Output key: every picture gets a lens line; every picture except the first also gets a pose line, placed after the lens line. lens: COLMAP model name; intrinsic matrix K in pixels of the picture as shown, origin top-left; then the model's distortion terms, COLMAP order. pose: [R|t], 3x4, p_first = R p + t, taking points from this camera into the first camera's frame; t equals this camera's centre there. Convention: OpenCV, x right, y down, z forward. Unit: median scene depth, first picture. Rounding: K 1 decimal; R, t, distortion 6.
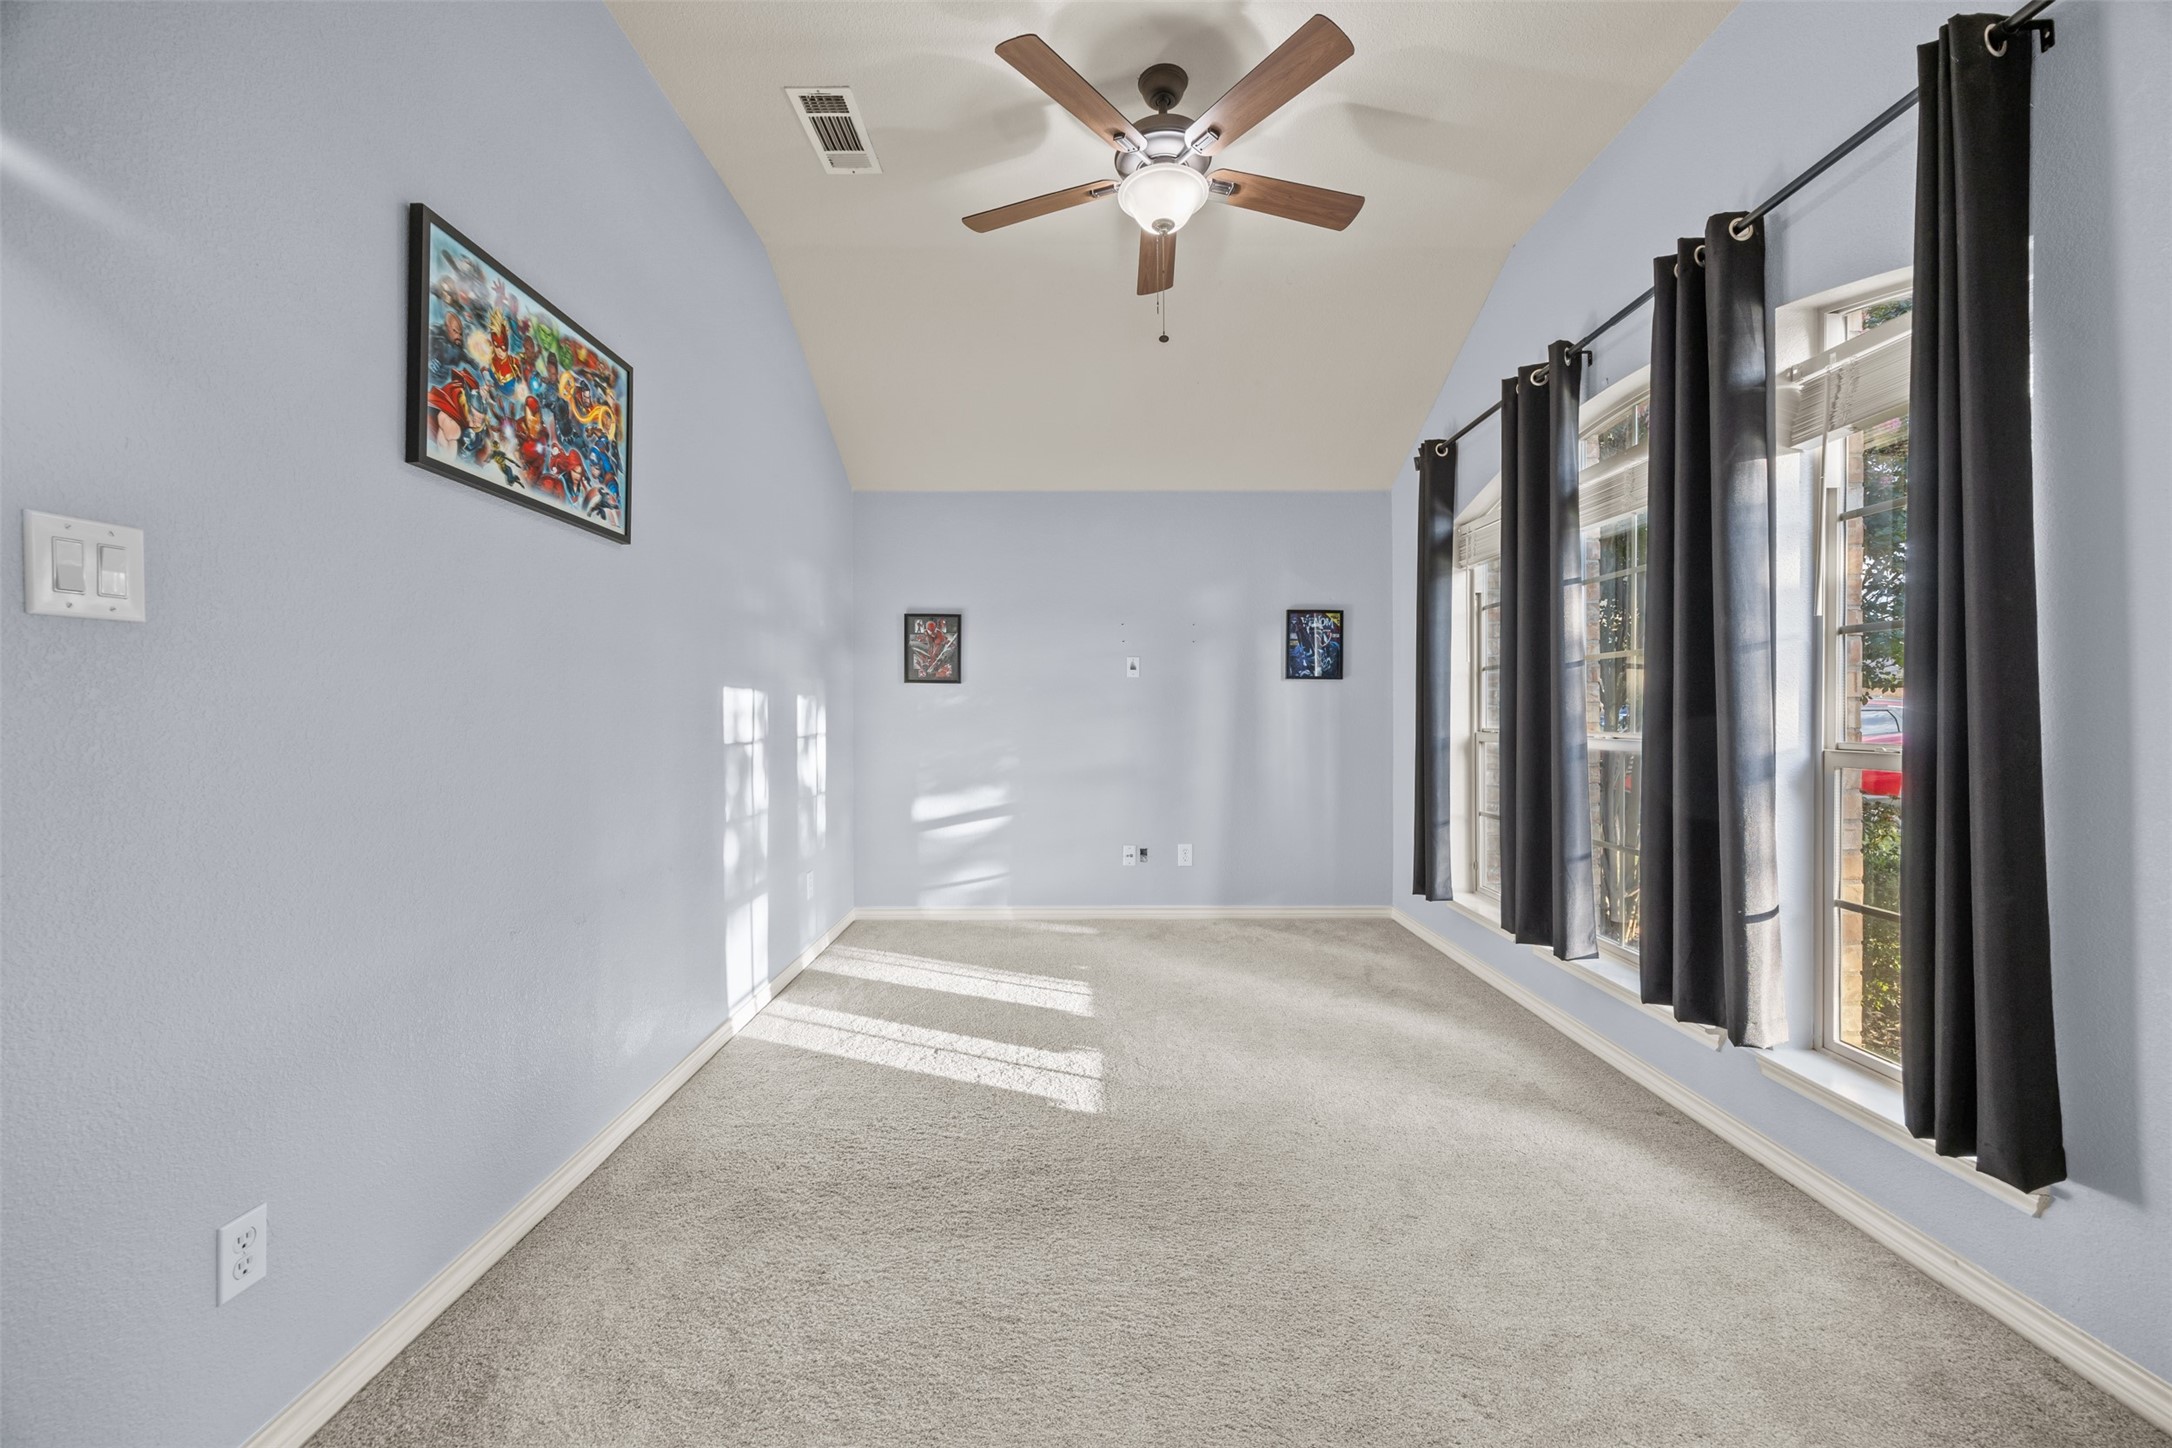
lens RADIAL K [[831.5, 0, 1088.4], [0, 831.5, 712.3], [0, 0, 1]] dist [-0.003662, -0.000056]
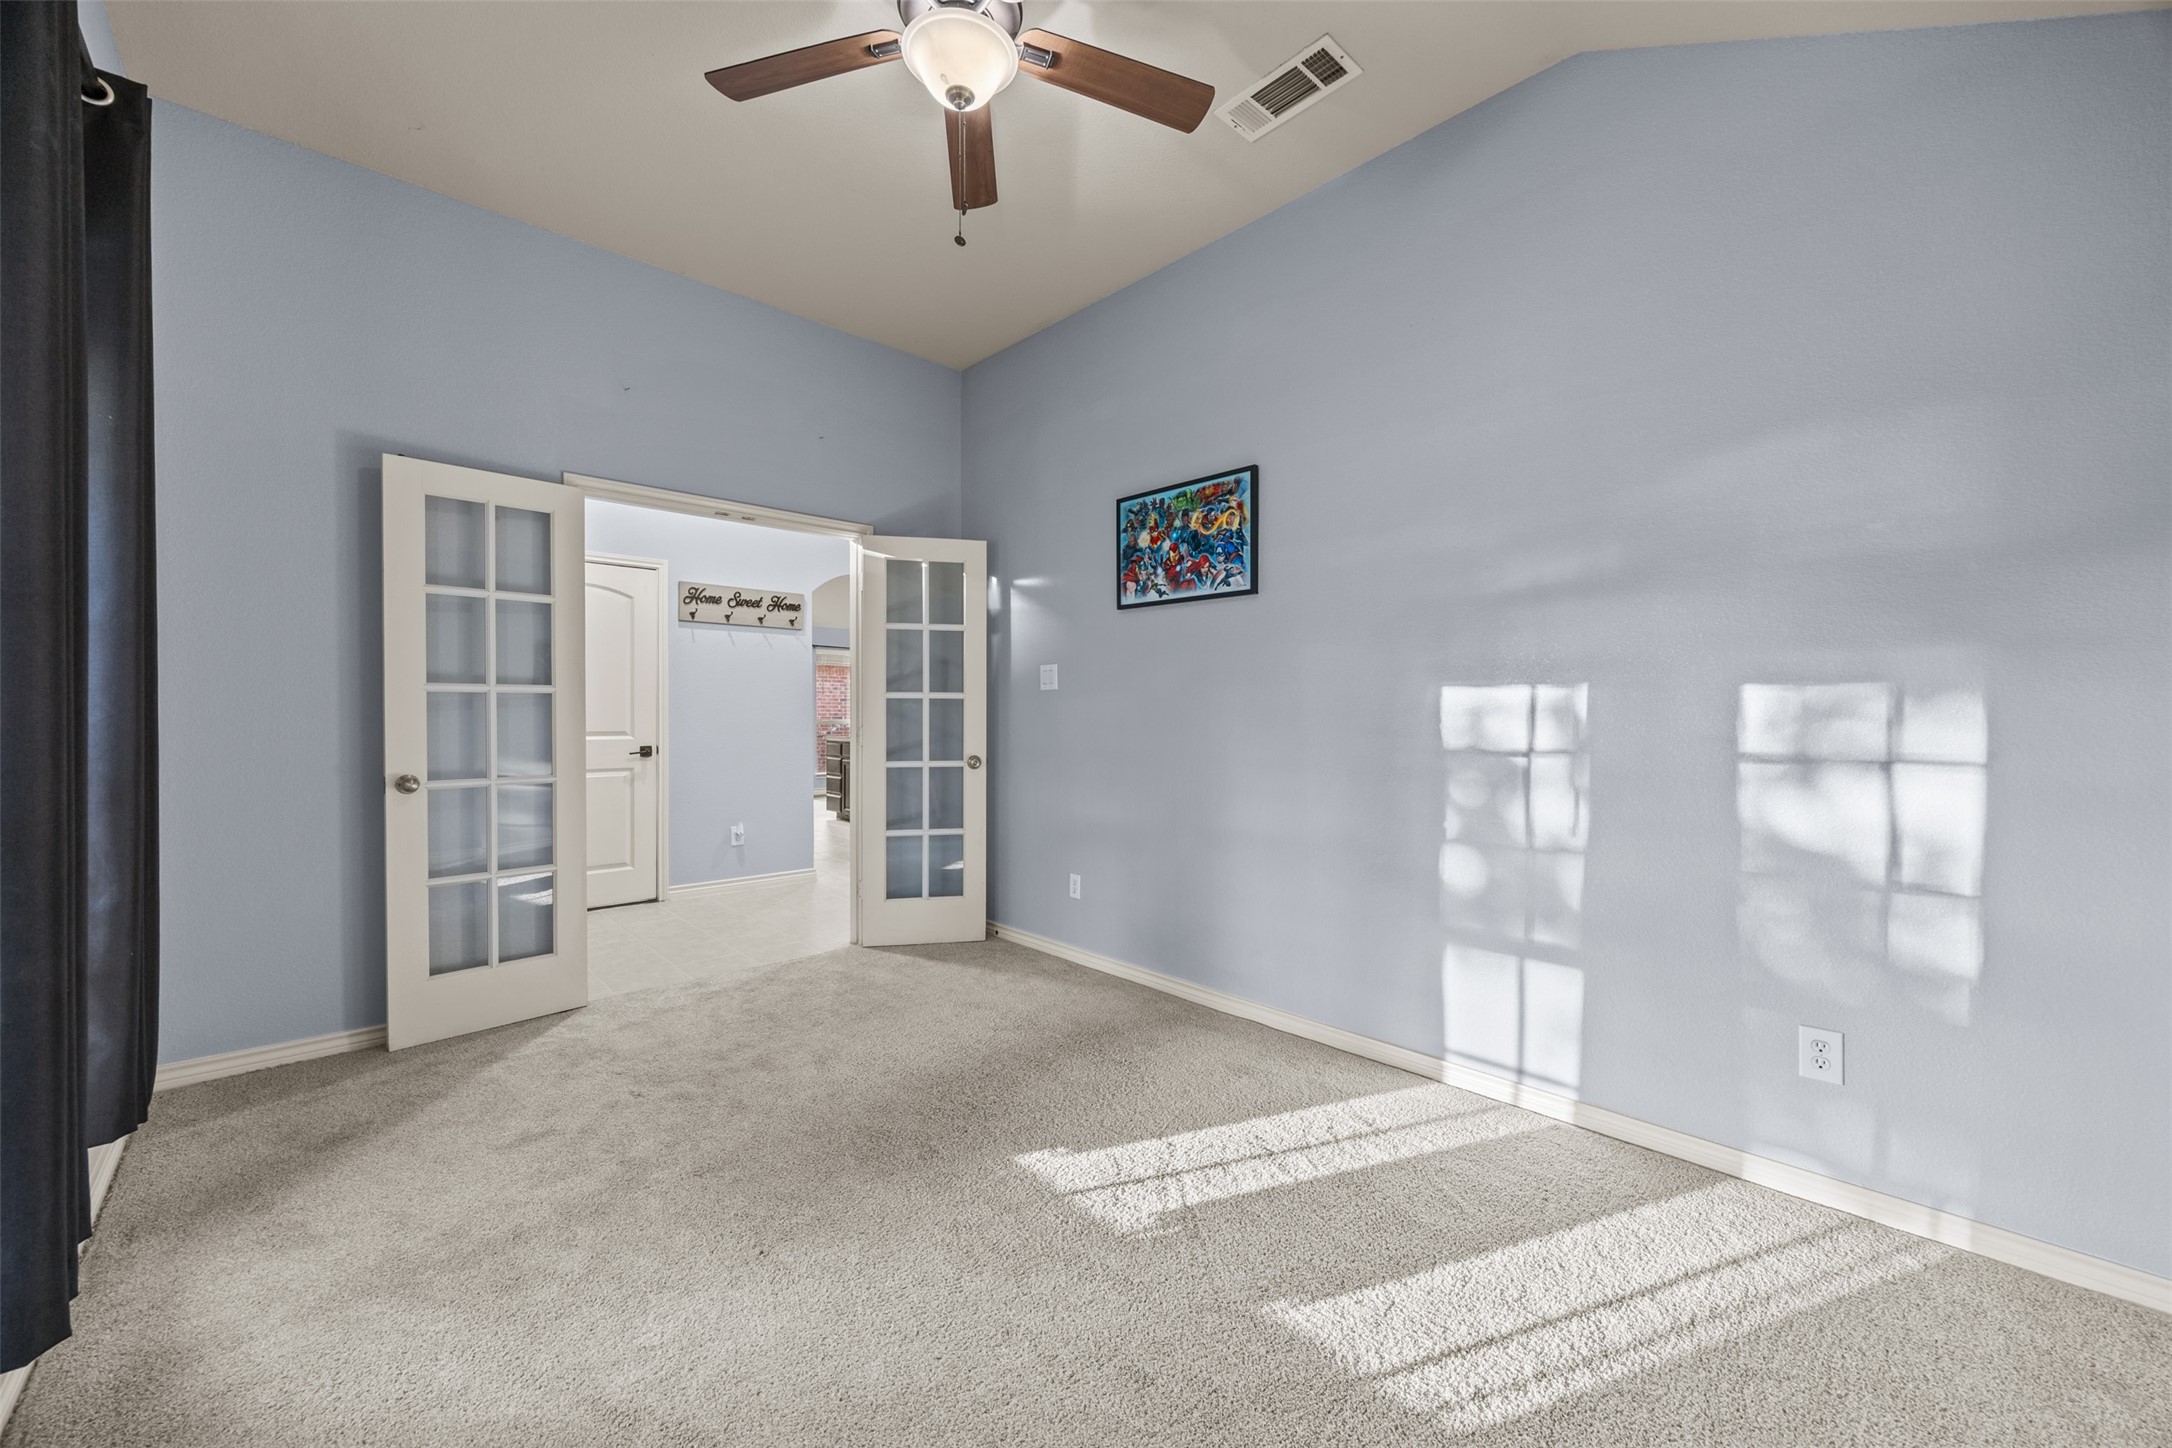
lens RADIAL K [[831.5, 0, 1086.1], [0, 831.5, 721.1], [0, 0, 1]] dist [-0.003662, -0.000056]
pose [[-0.736002, 0.010078, -0.676904, 0.748719], [0.001631, 0.999913, 0.013114, -0.012164], [0.676978, 0.008548, -0.735954, 2.320037]]
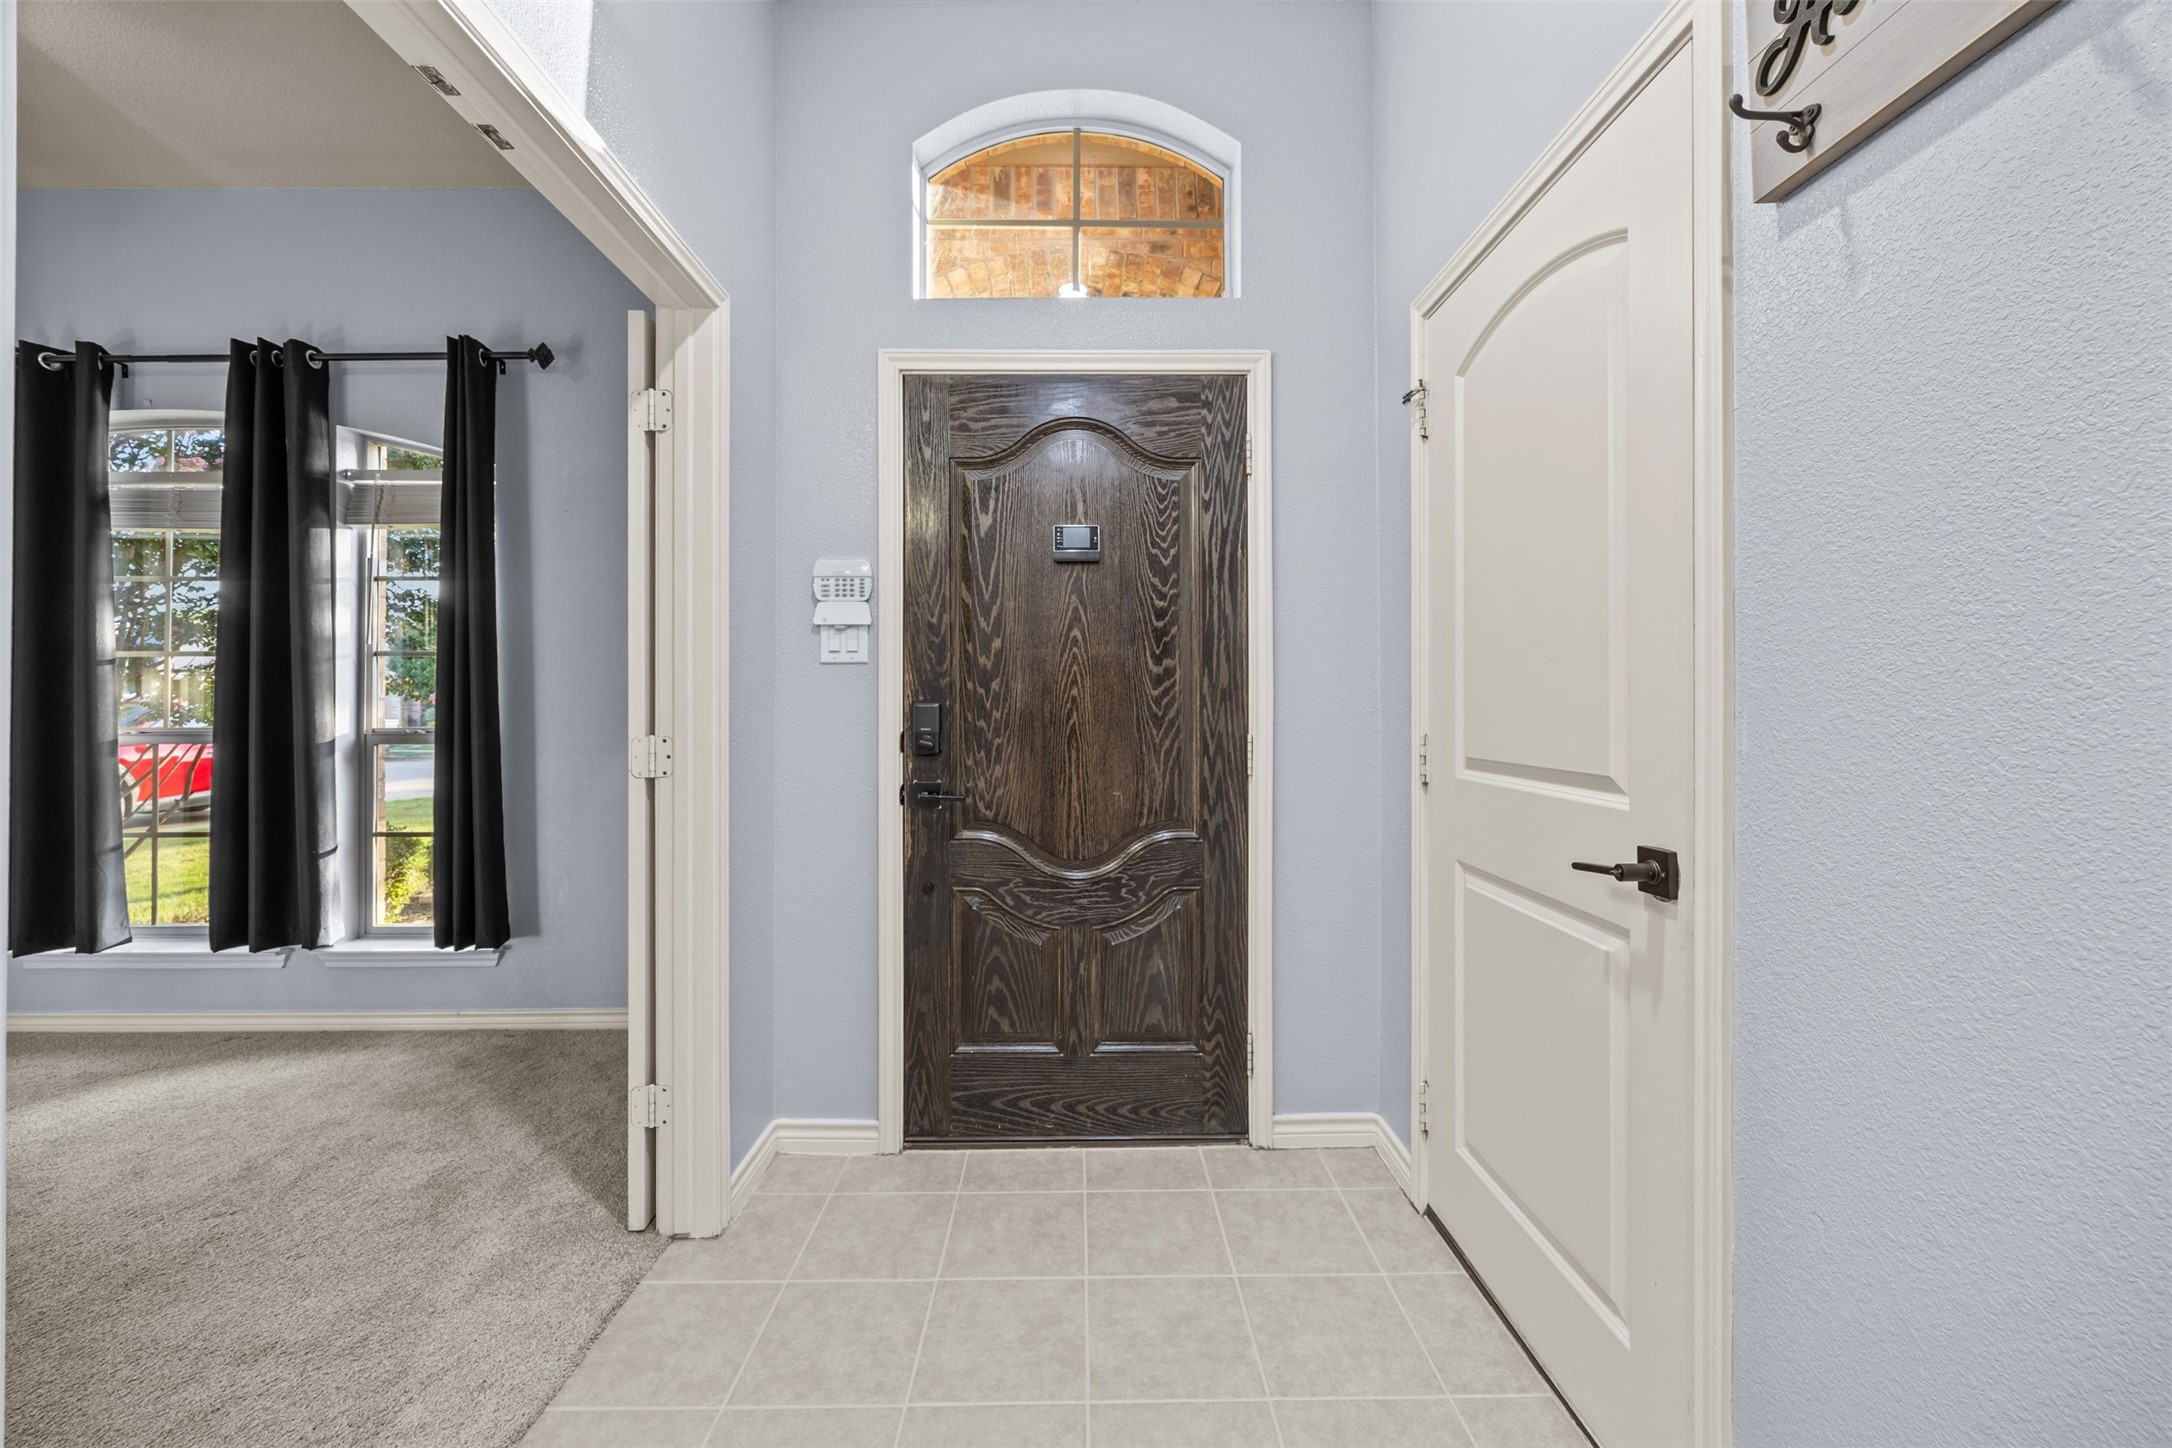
lens RADIAL K [[831.5, 0, 1085.4], [0, 831.5, 703.2], [0, 0, 1]] dist [-0.003662, -0.000056]
pose [[-0.005348, 0.004412, 0.999976, -0.679566], [0.001501, 0.999989, -0.004404, -0.001057], [-0.999985, 0.001477, -0.005354, -0.316616]]
